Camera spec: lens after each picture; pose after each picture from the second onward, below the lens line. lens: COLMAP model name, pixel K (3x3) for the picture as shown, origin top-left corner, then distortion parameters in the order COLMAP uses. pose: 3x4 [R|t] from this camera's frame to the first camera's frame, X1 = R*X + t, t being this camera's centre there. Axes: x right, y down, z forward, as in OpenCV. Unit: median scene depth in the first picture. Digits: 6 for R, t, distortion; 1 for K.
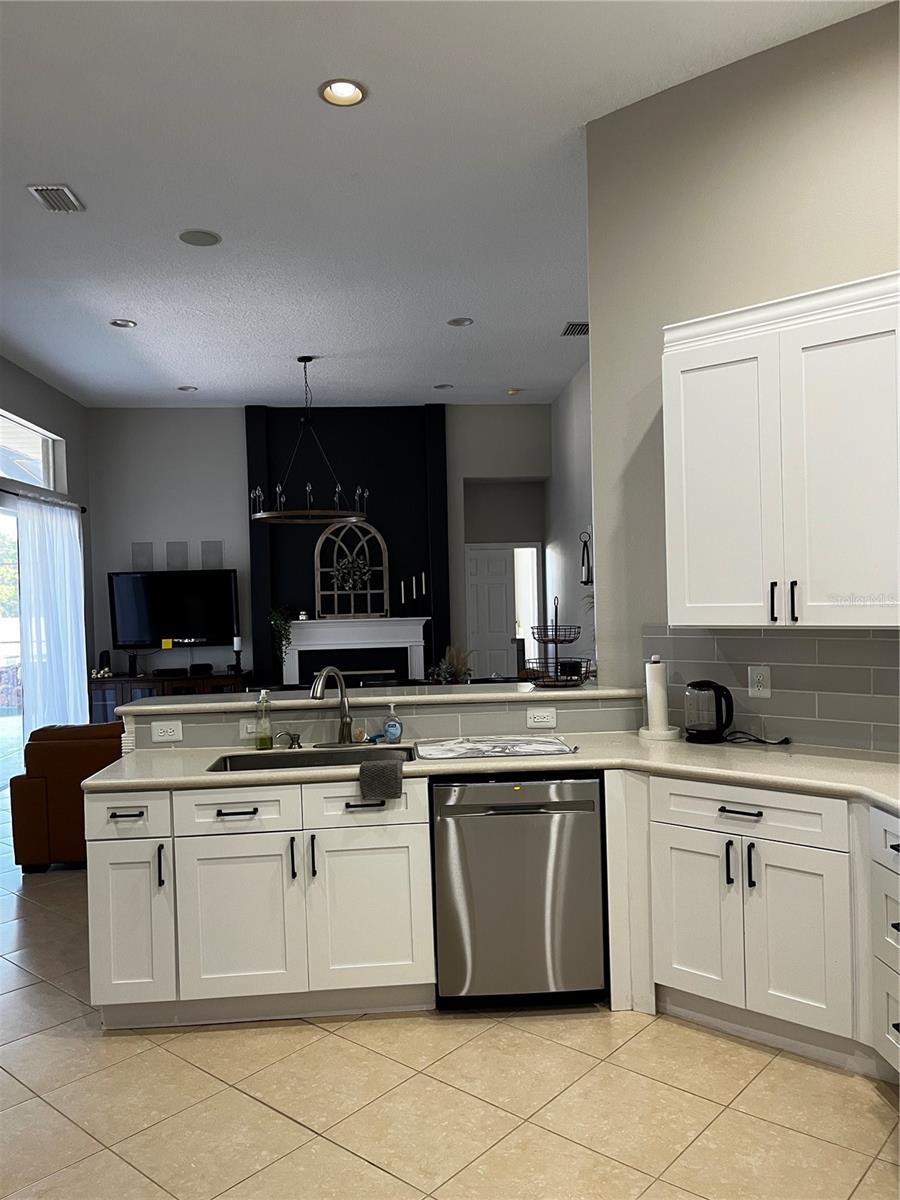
lens RADIAL K [[901.0, 0, 450.2], [0, 901.0, 608.2], [0, 0, 1]] dist [0.067085, 0.000718]
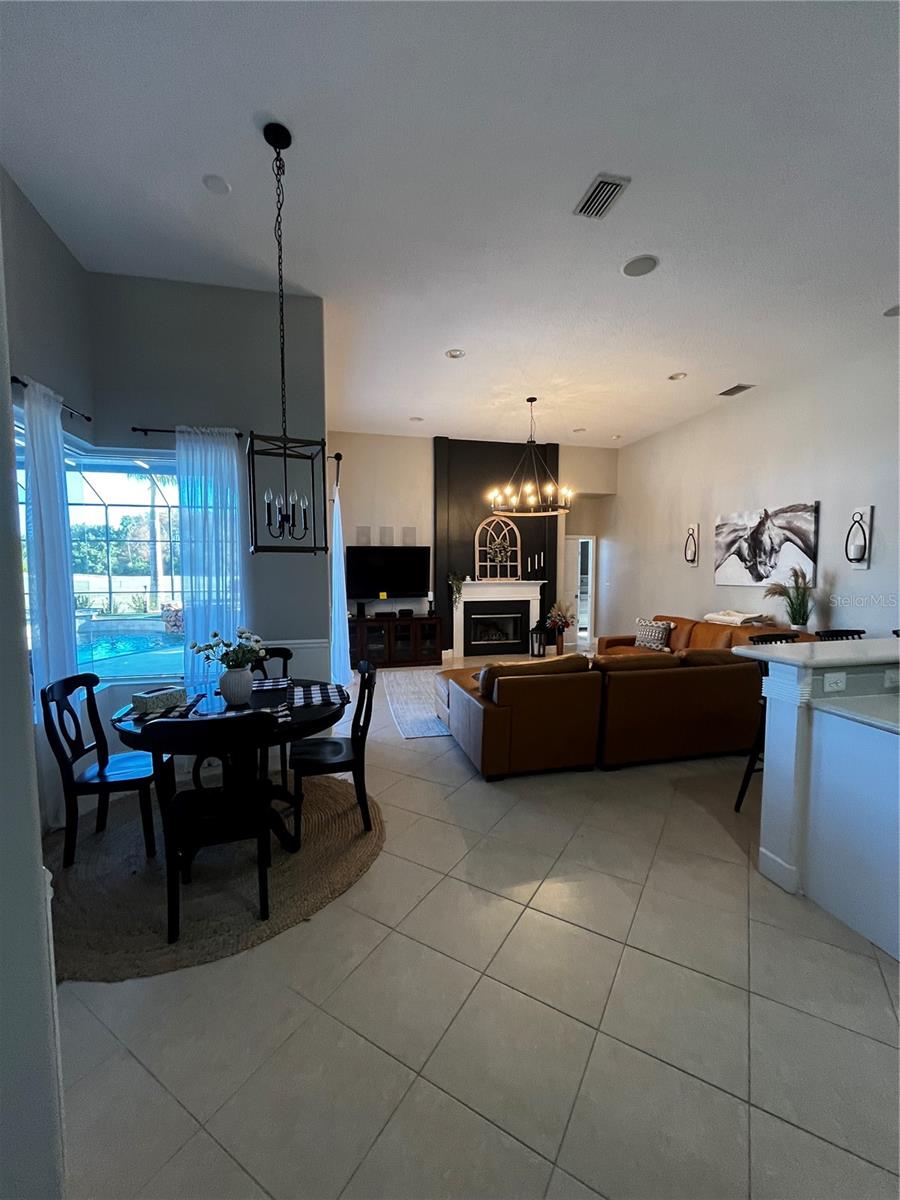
lens RADIAL K [[486.1, 0, 448.0], [0, 486.1, 598.2], [0, 0, 1]] dist [-0.001055, 0.000036]
pose [[0.986577, 0.012138, 0.162846, -0.327642], [-0.019141, 0.998955, 0.041504, 0.008135], [-0.162172, -0.044064, 0.985778, 0.195848]]
